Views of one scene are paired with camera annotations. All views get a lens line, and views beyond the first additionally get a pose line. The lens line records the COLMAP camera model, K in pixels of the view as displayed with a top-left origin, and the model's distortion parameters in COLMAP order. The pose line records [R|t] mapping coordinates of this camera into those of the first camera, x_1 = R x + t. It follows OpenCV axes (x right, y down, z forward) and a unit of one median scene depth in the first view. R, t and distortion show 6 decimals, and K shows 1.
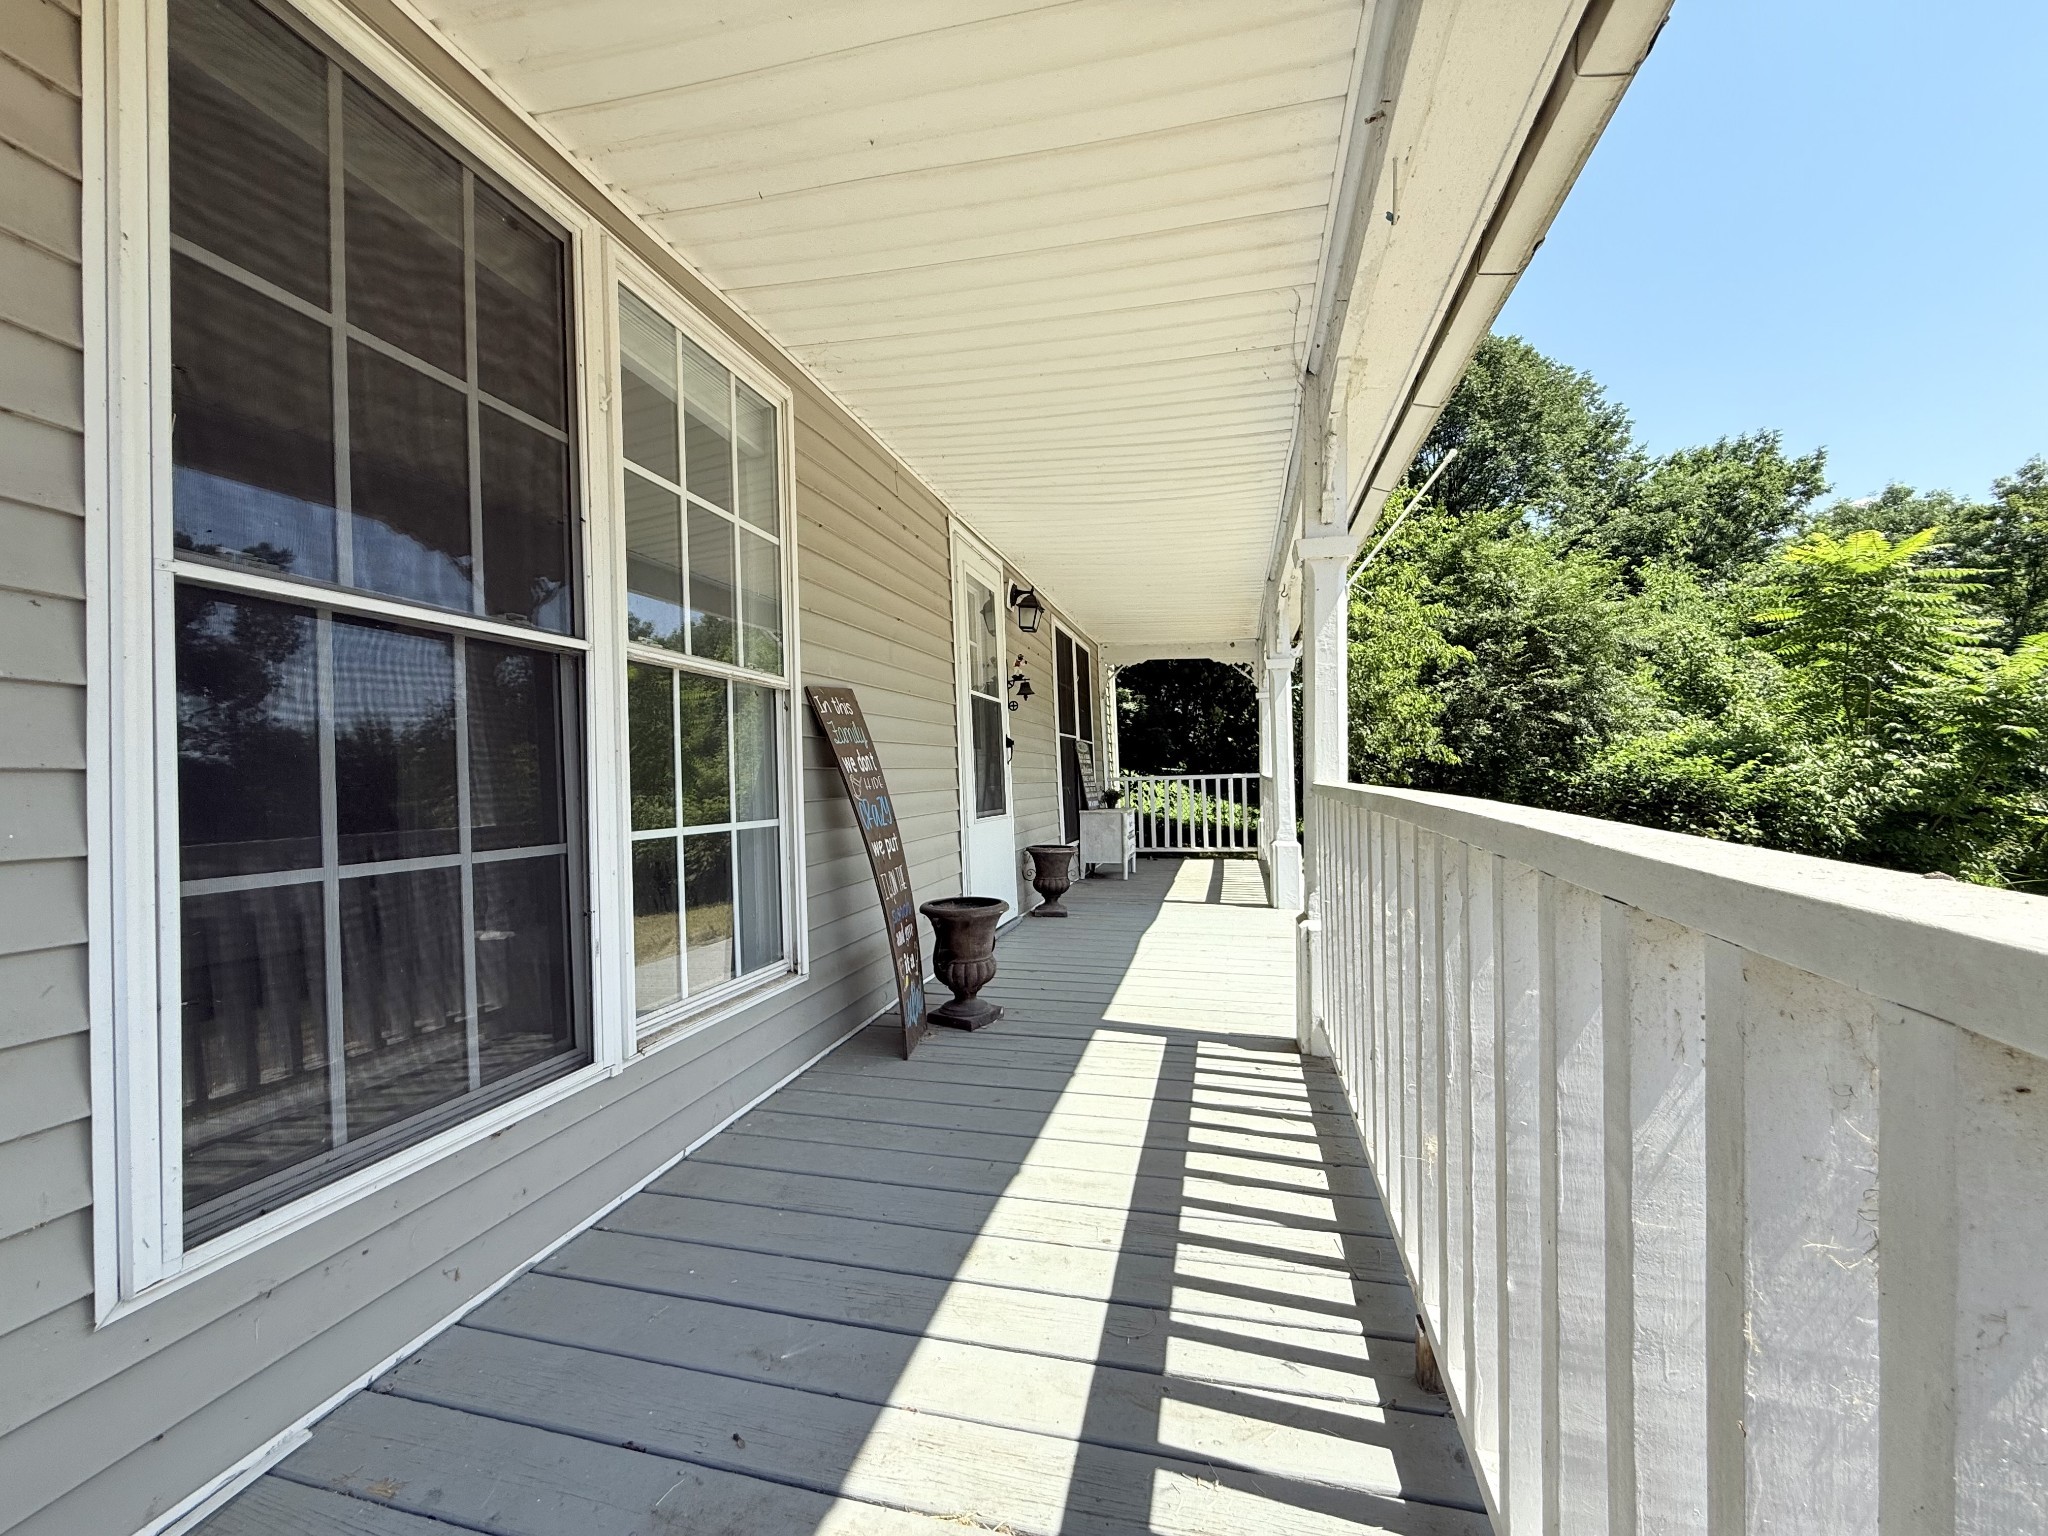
lens RADIAL K [[830.5, 0, 1017.1], [0, 830.5, 764.6], [0, 0, 1]] dist [0.001210, 0.000145]
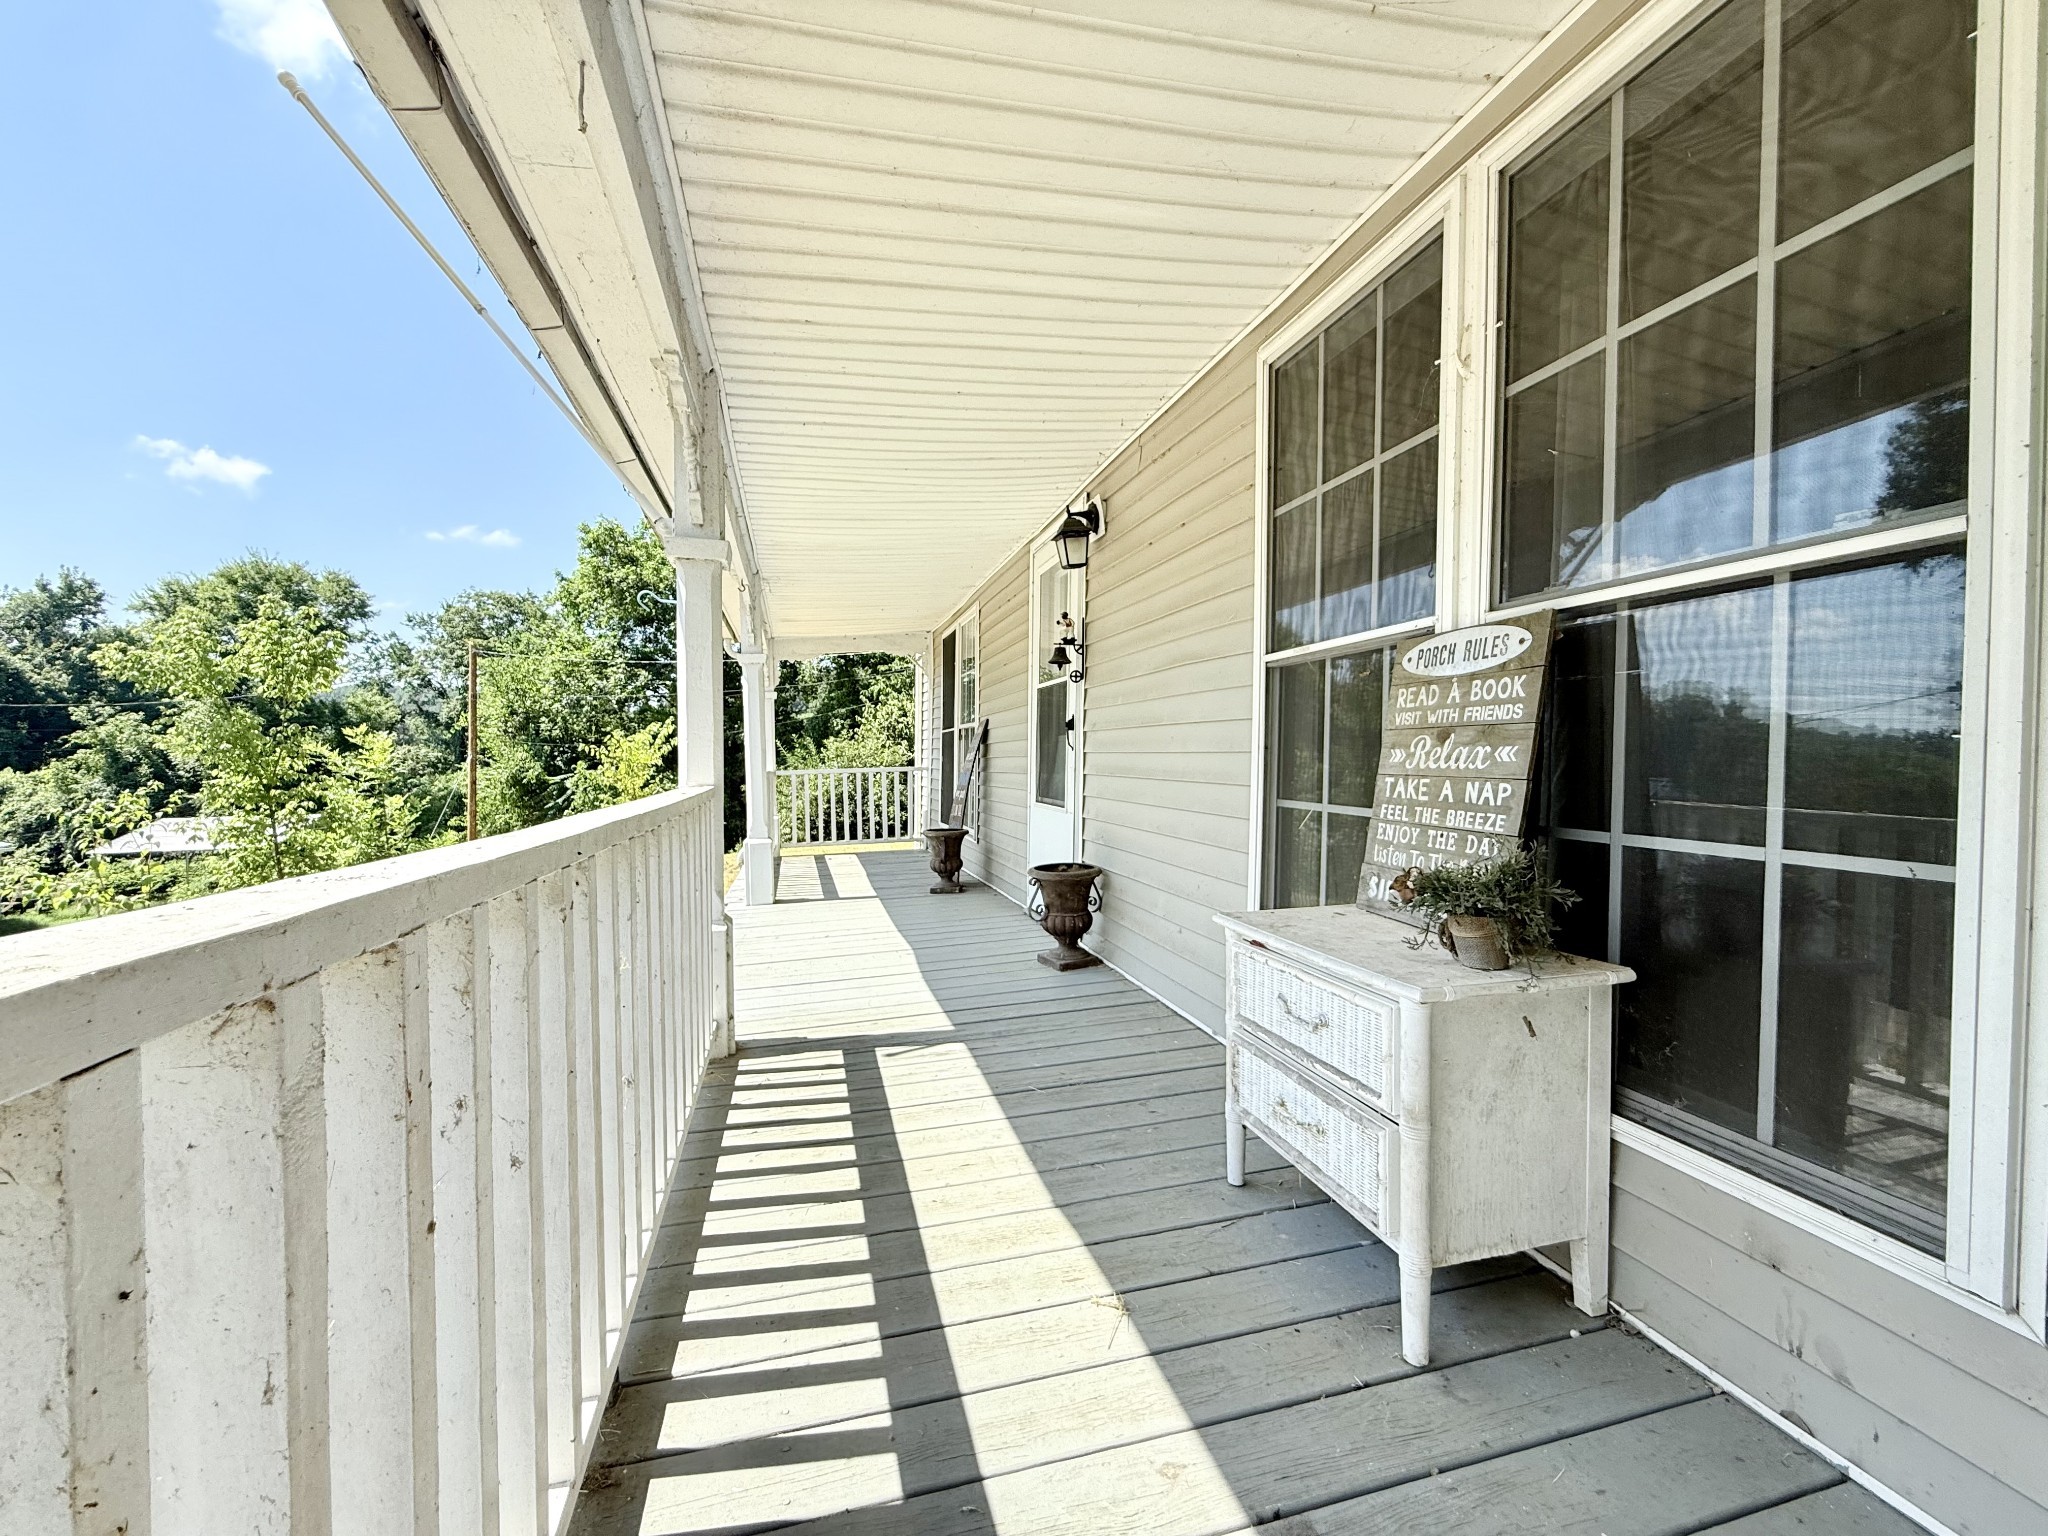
lens RADIAL K [[830.5, 0, 1017.1], [0, 830.5, 764.6], [0, 0, 1]] dist [0.001210, 0.000145]
pose [[-0.882599, 0.021307, -0.469644, 0.448635], [0.021190, 0.999760, 0.005535, 0.009100], [0.469650, -0.005067, -0.882838, 1.803831]]
